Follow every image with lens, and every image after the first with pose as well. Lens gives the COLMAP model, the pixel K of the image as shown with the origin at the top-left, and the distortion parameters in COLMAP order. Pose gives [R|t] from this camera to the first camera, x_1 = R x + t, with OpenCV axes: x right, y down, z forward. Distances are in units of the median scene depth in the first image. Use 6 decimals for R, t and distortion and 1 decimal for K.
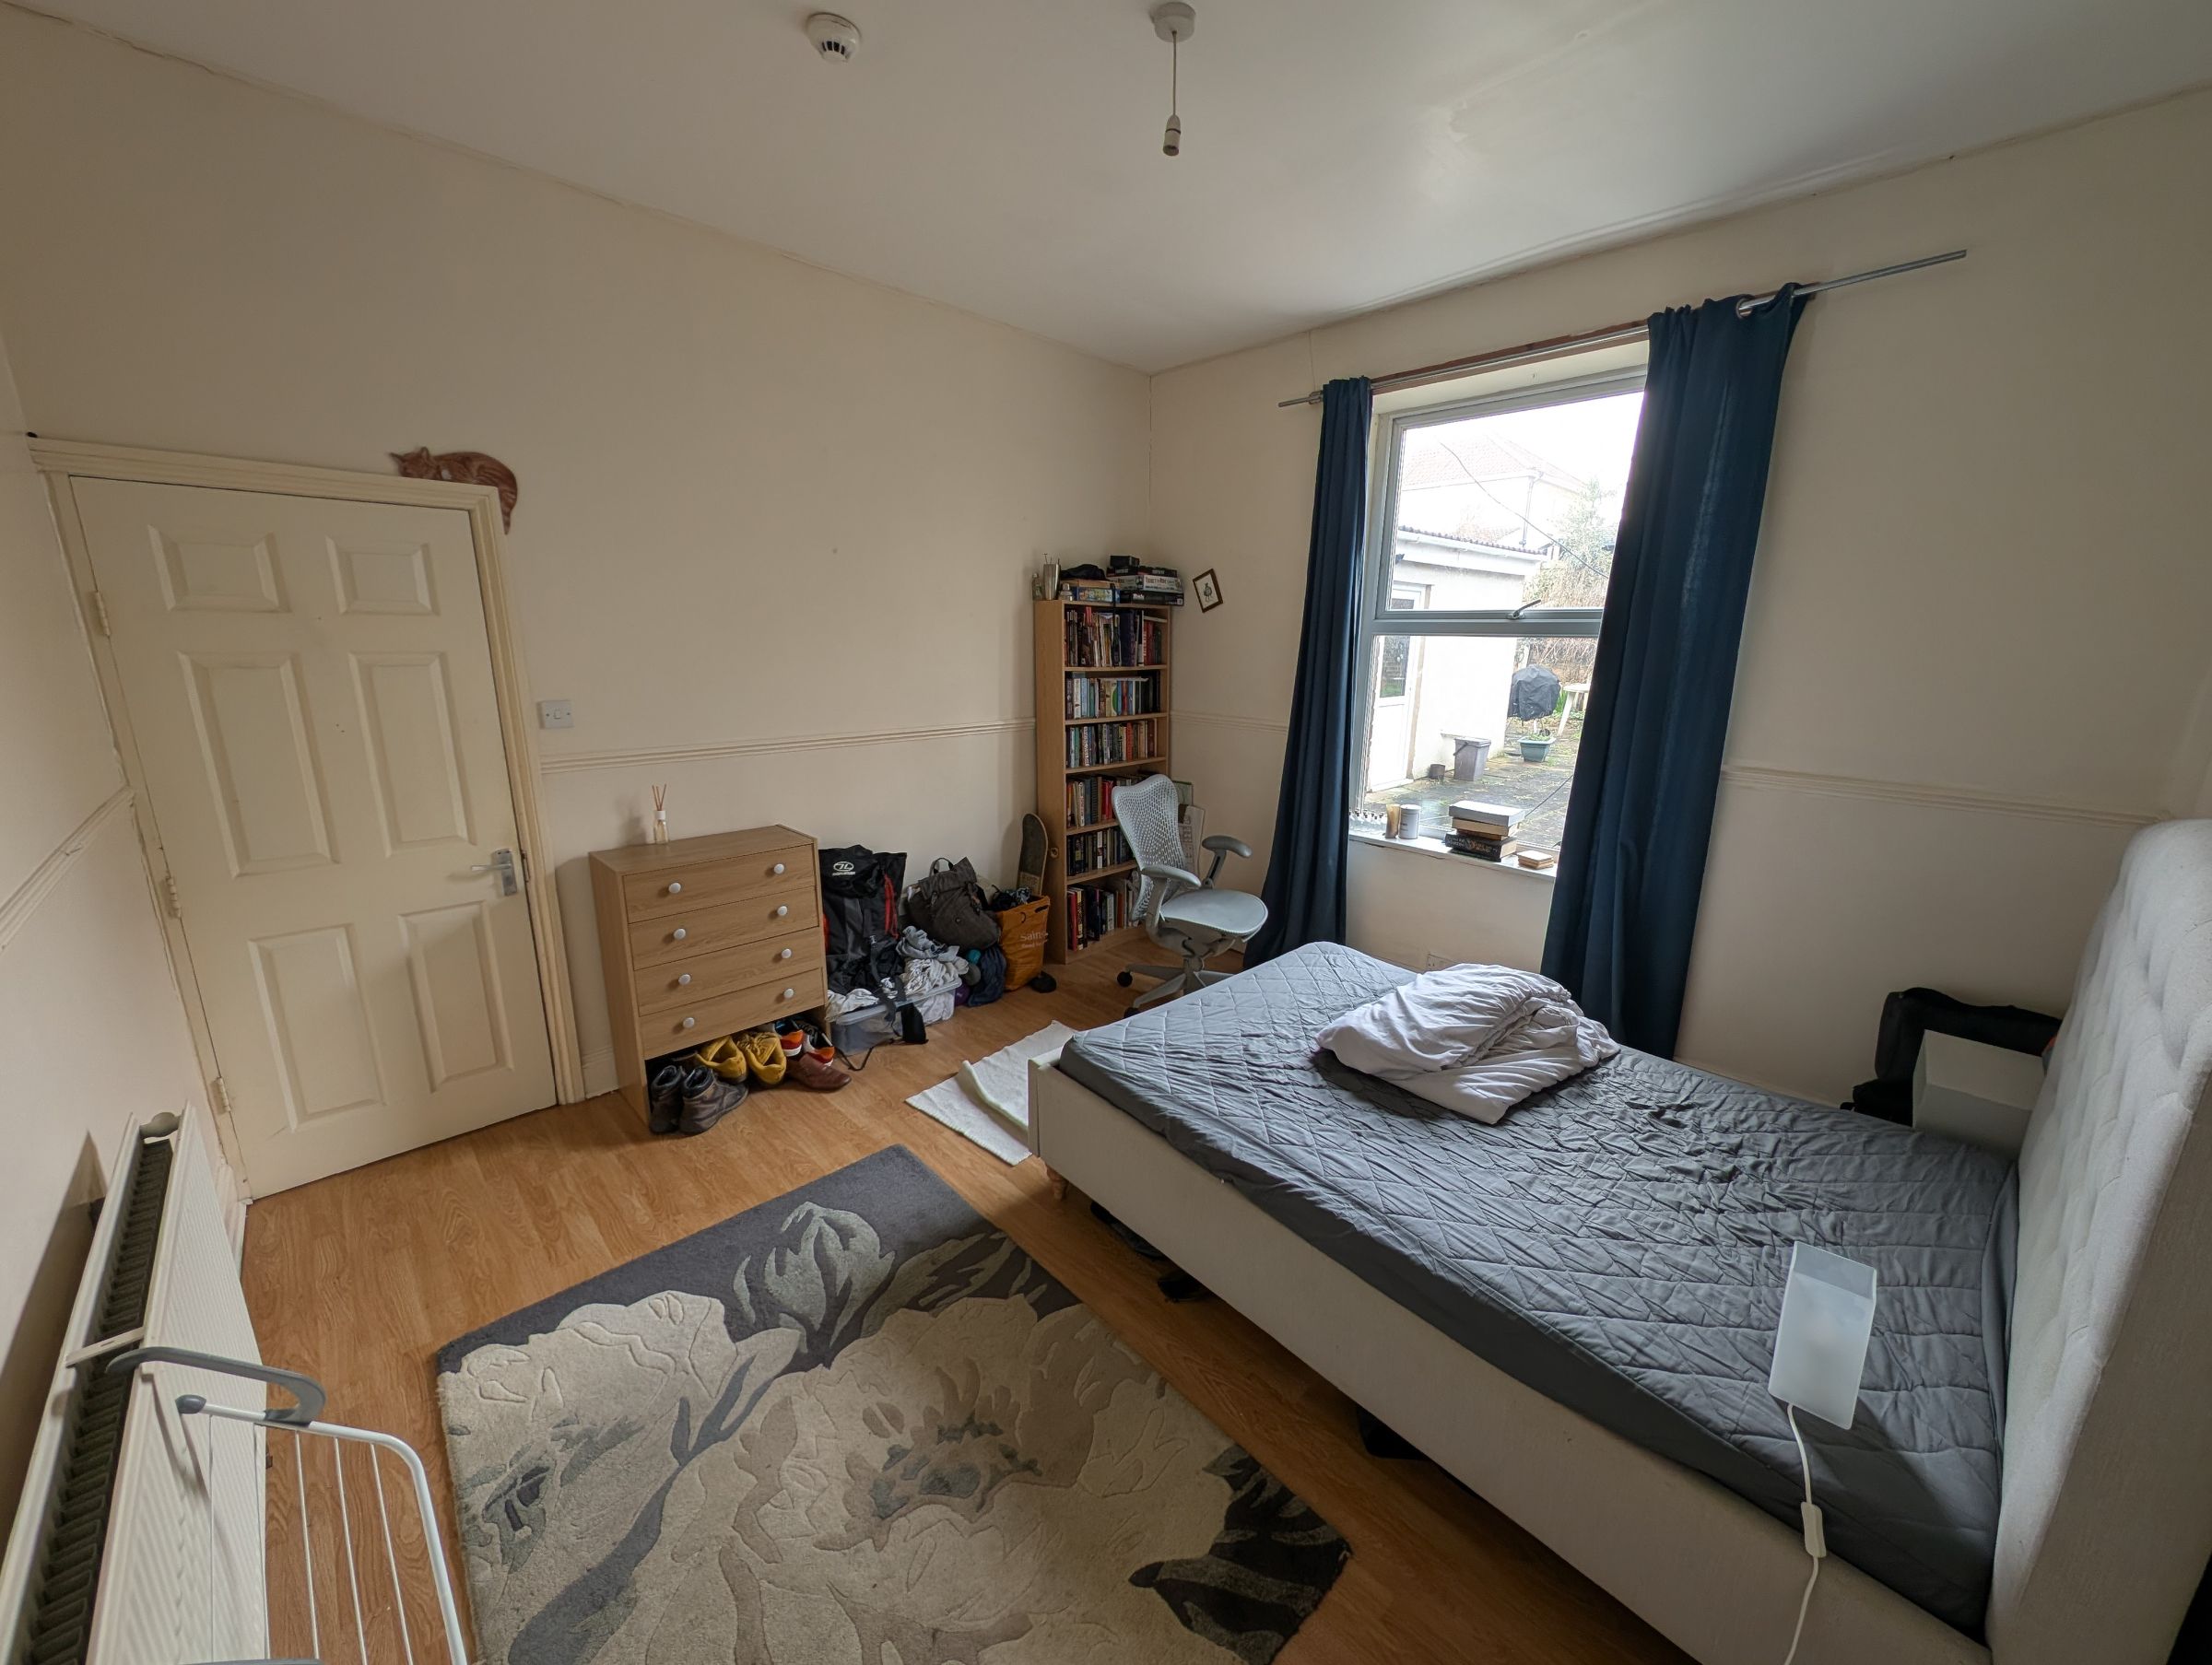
lens RADIAL K [[834.4, 0, 1116.8], [0, 834.4, 824.9], [0, 0, 1]] dist [-0.004014, -0.001148]
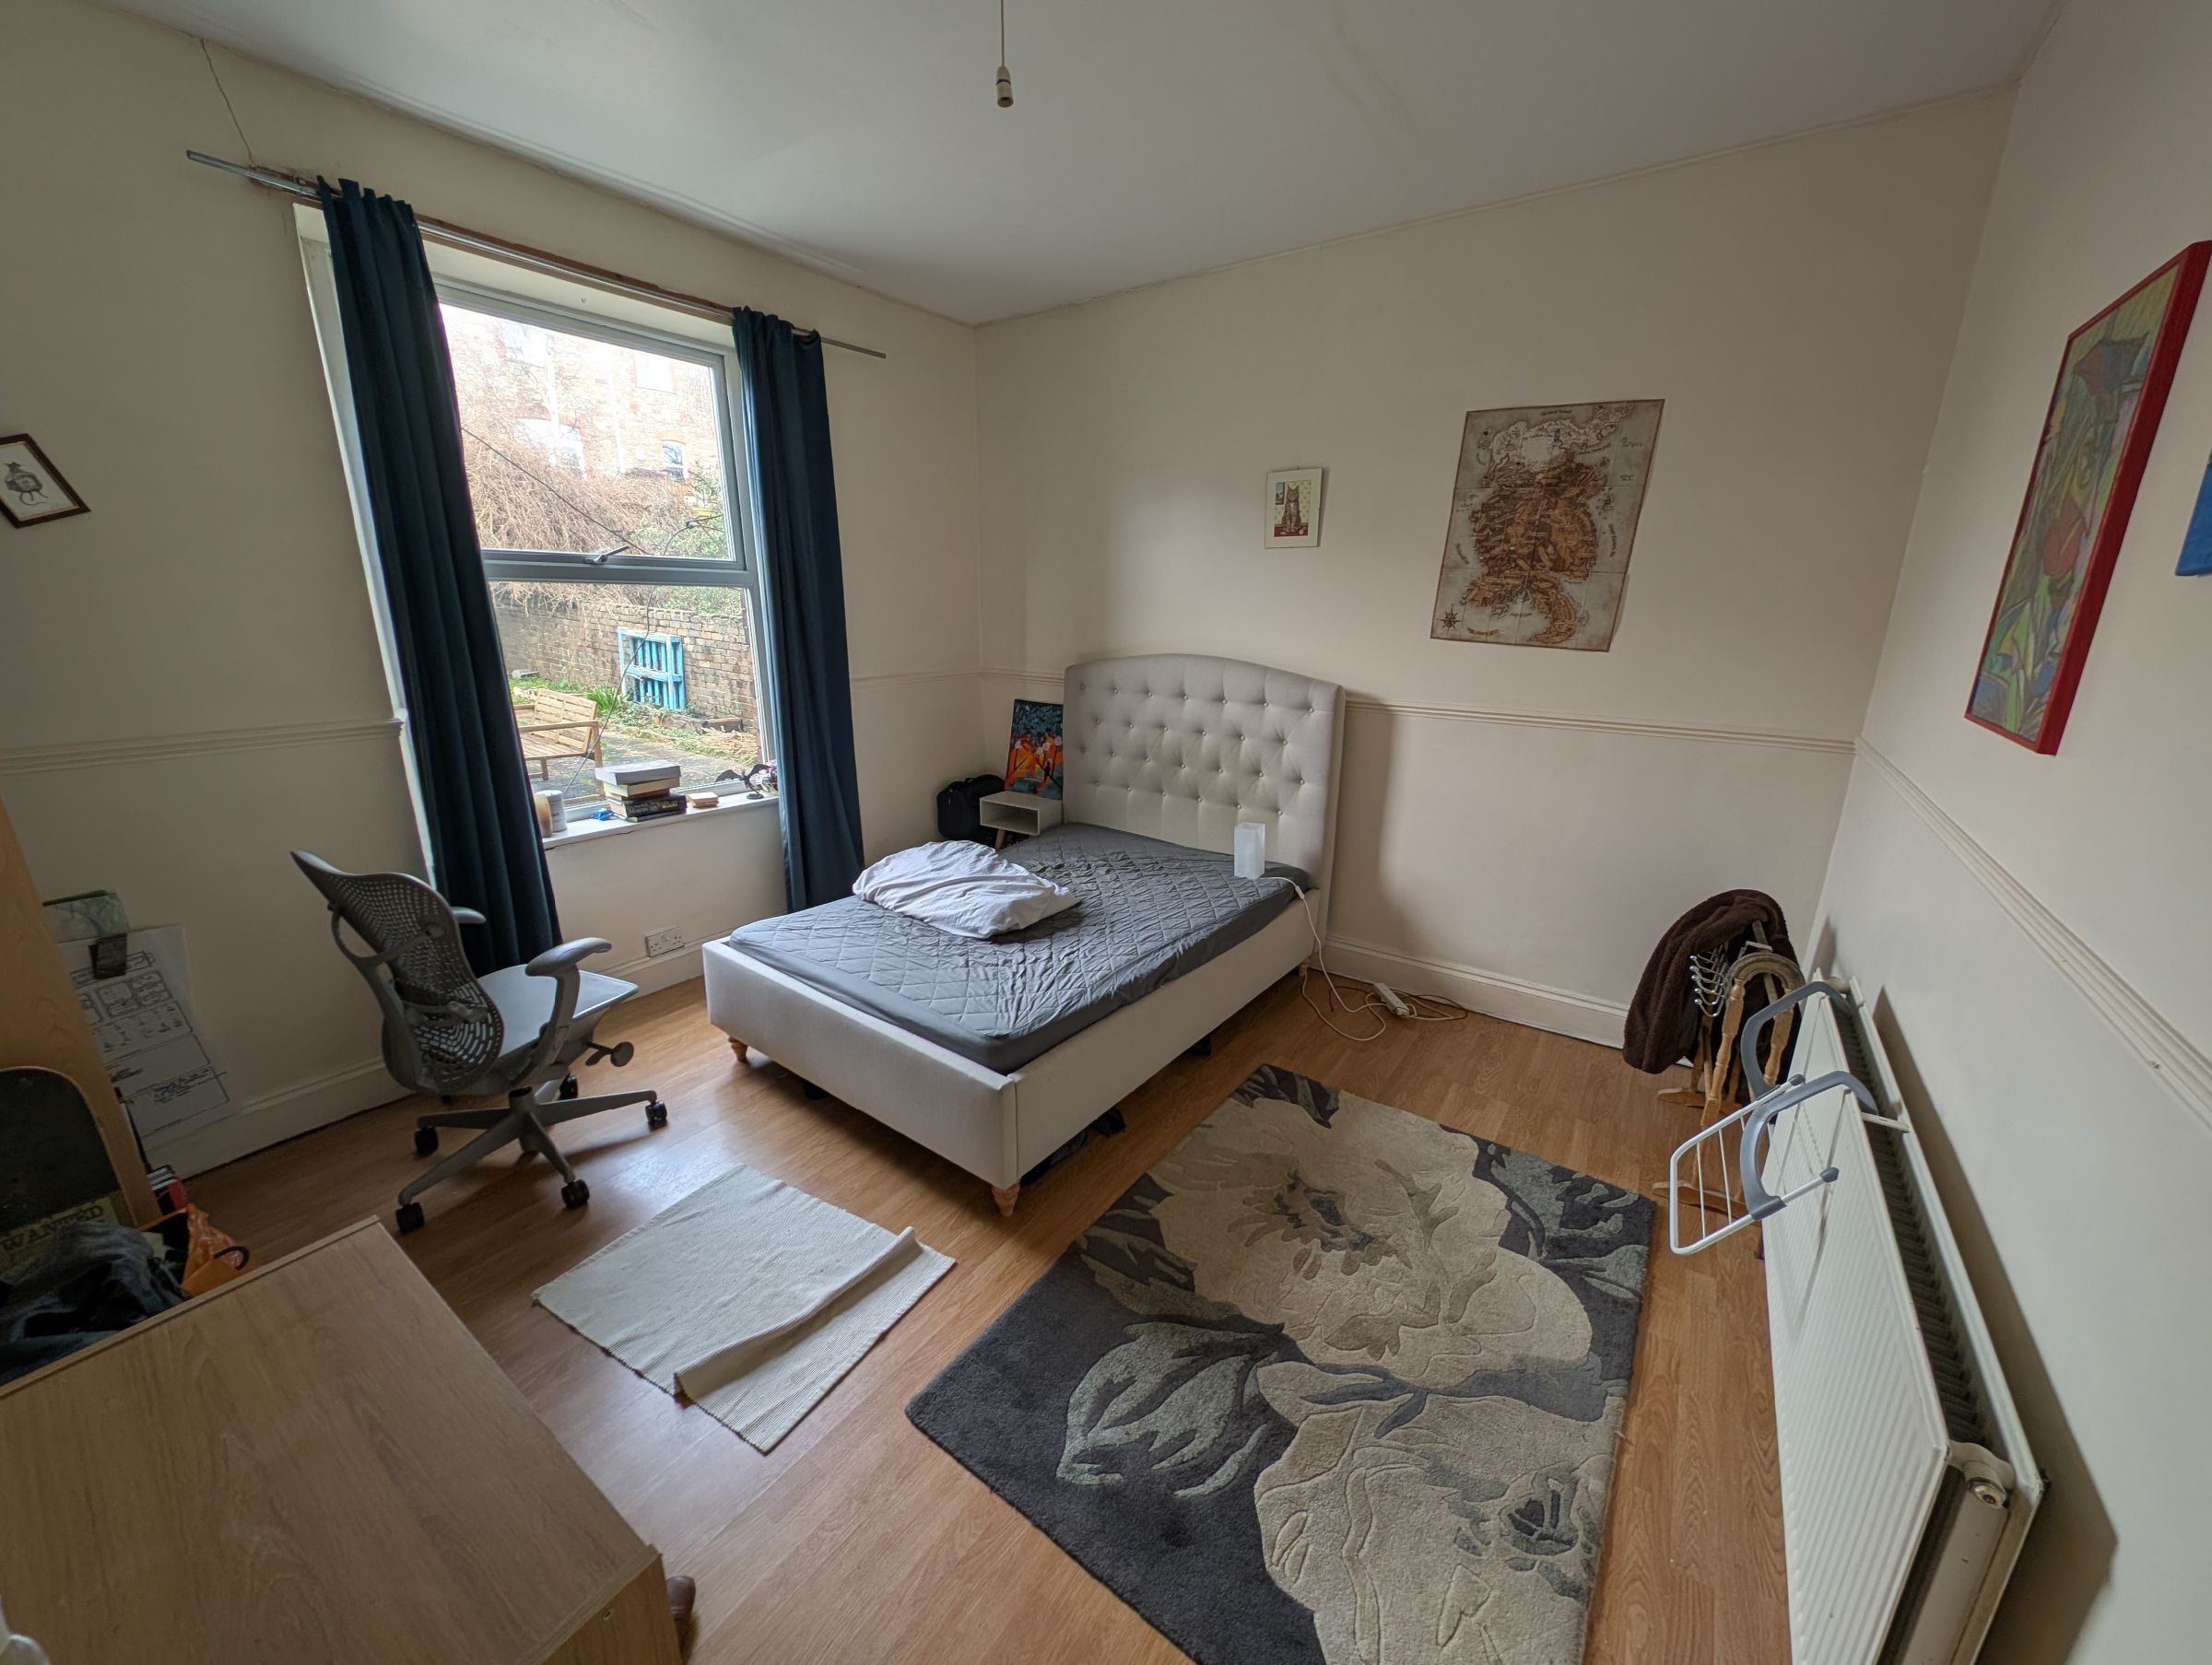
lens RADIAL K [[834.4, 0, 1113.3], [0, 834.4, 830.2], [0, 0, 1]] dist [-0.004014, -0.001148]
pose [[-0.188214, -0.278199, 0.941903, -1.005478], [0.202621, 0.927412, 0.314408, -0.250544], [-0.961000, 0.250025, -0.118182, 1.067455]]
